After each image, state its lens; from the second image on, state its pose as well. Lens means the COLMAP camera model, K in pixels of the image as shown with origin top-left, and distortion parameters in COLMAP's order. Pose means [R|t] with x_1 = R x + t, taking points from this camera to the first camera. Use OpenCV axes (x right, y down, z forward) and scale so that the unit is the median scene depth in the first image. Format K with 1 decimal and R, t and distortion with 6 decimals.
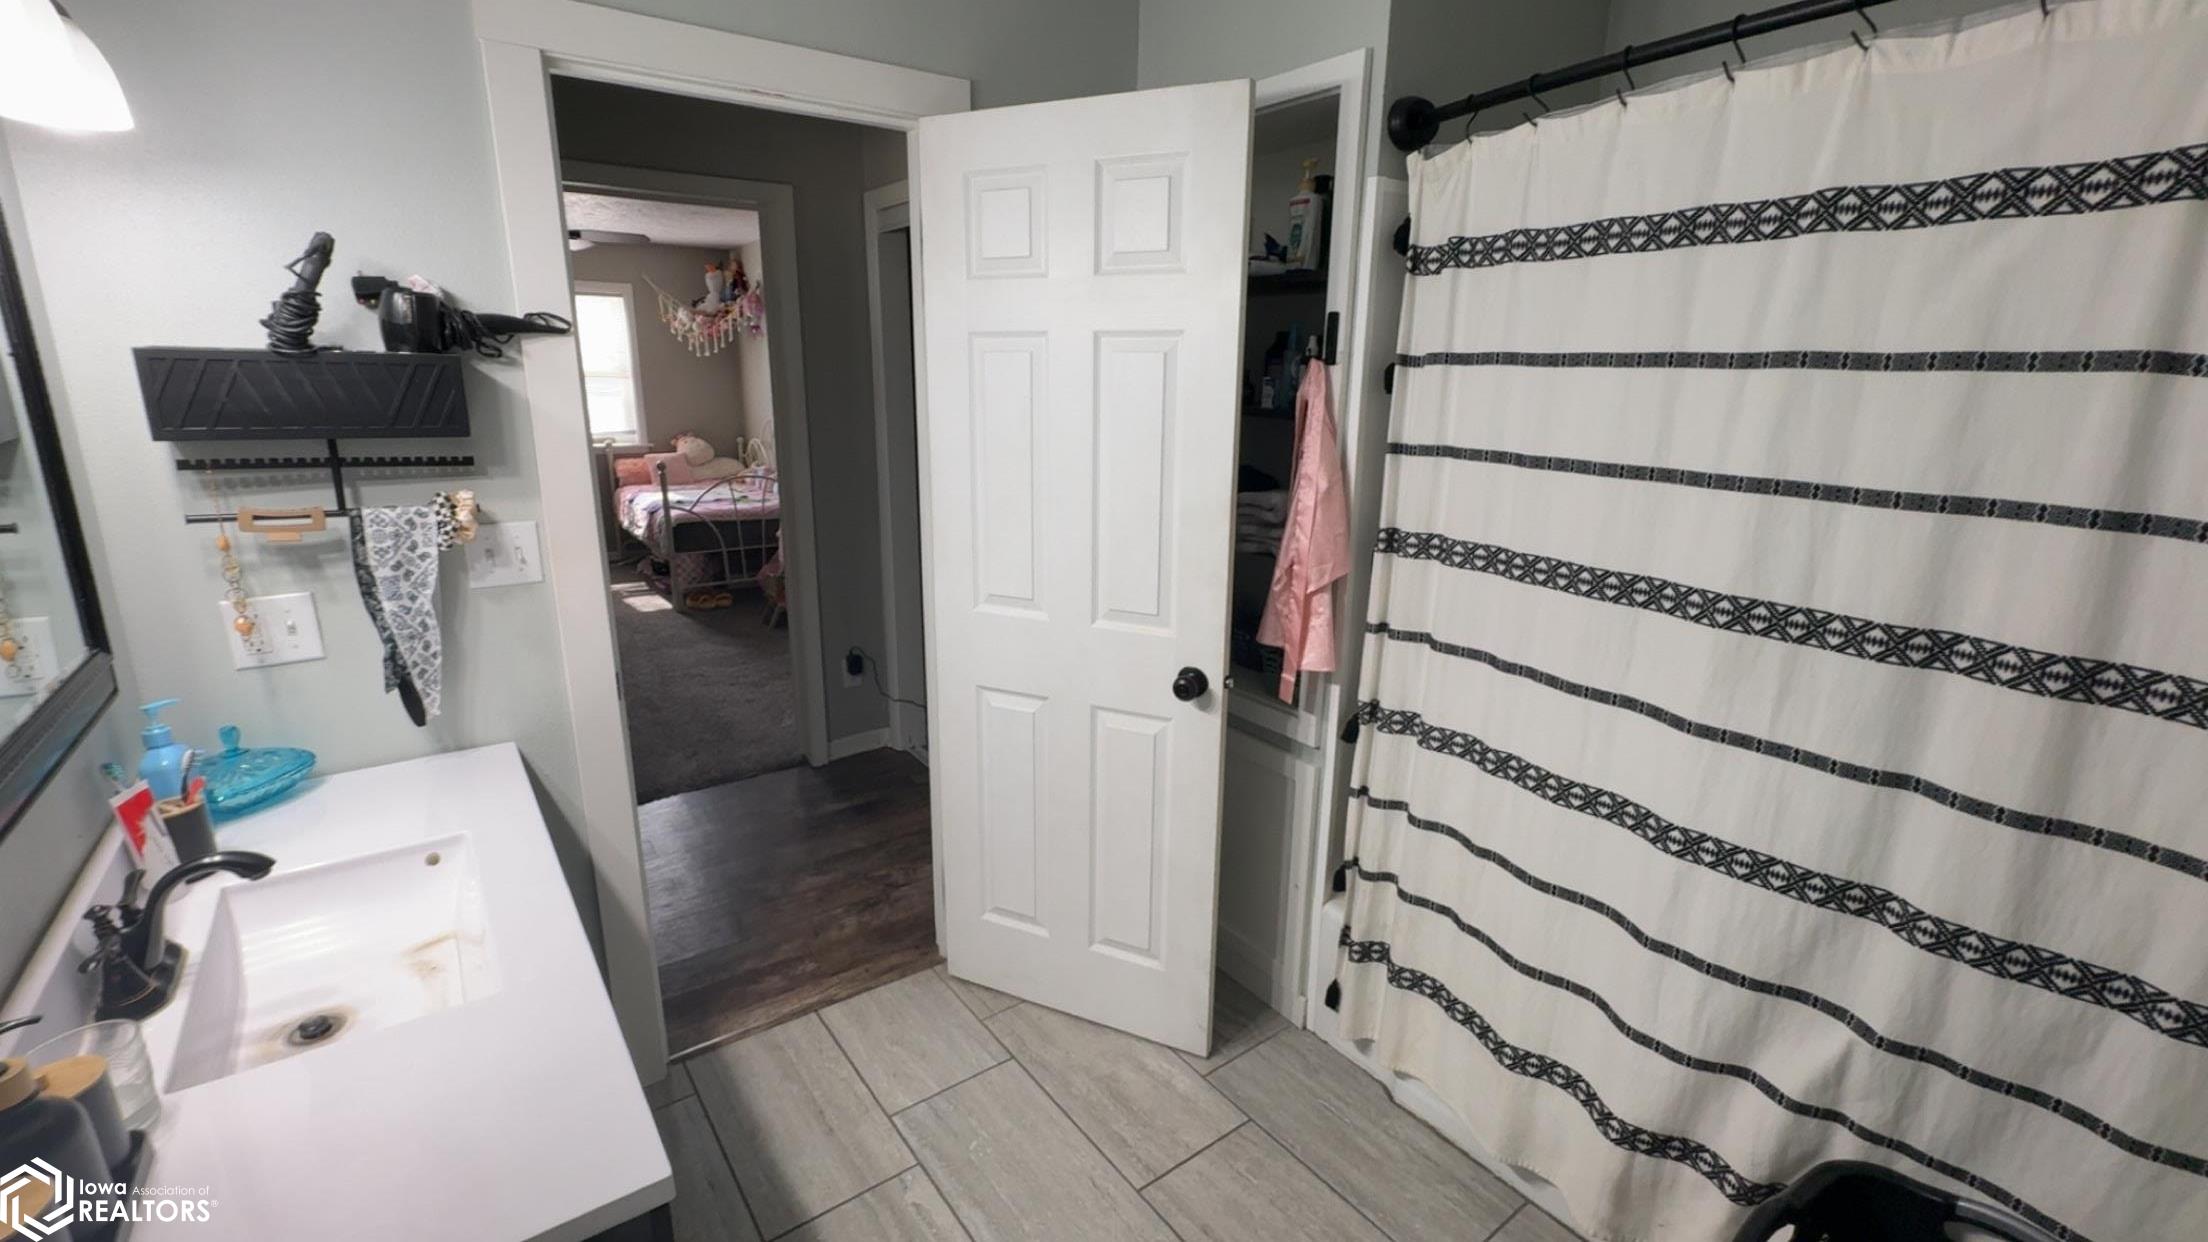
lens RADIAL K [[918.1, 0, 1097.7], [0, 918.1, 608.3], [0, 0, 1]] dist [0.001403, 0.000108]
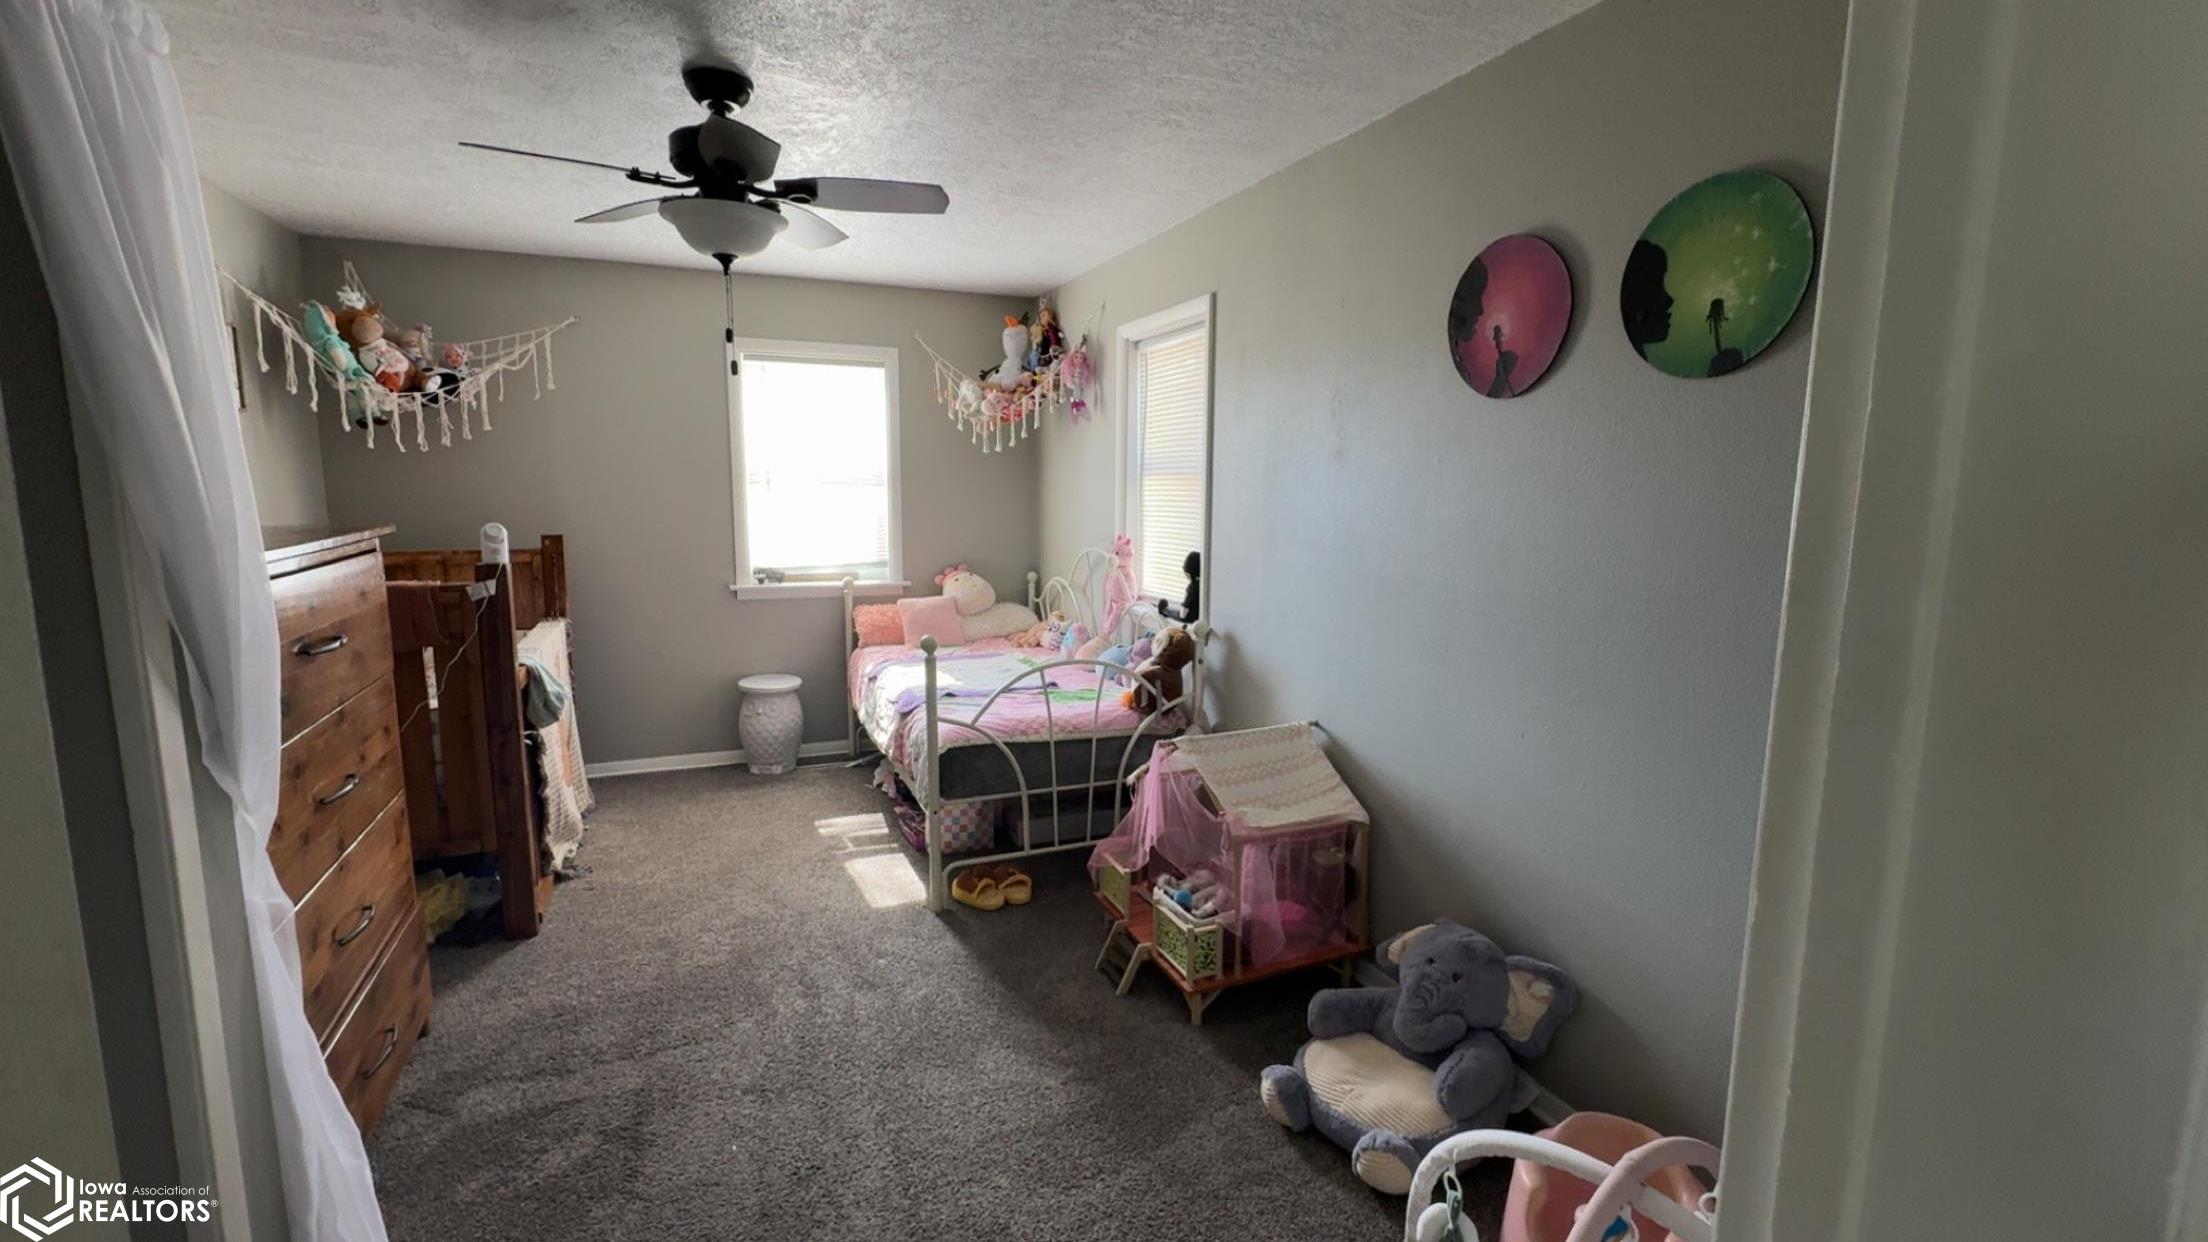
lens RADIAL K [[918.1, 0, 1117.7], [0, 918.1, 611.9], [0, 0, 1]] dist [0.001403, 0.000108]
pose [[0.977894, 0.026408, -0.207427, -0.207018], [-0.049654, 0.992946, -0.107674, -0.097050], [0.203121, 0.115593, 0.972307, 0.402511]]
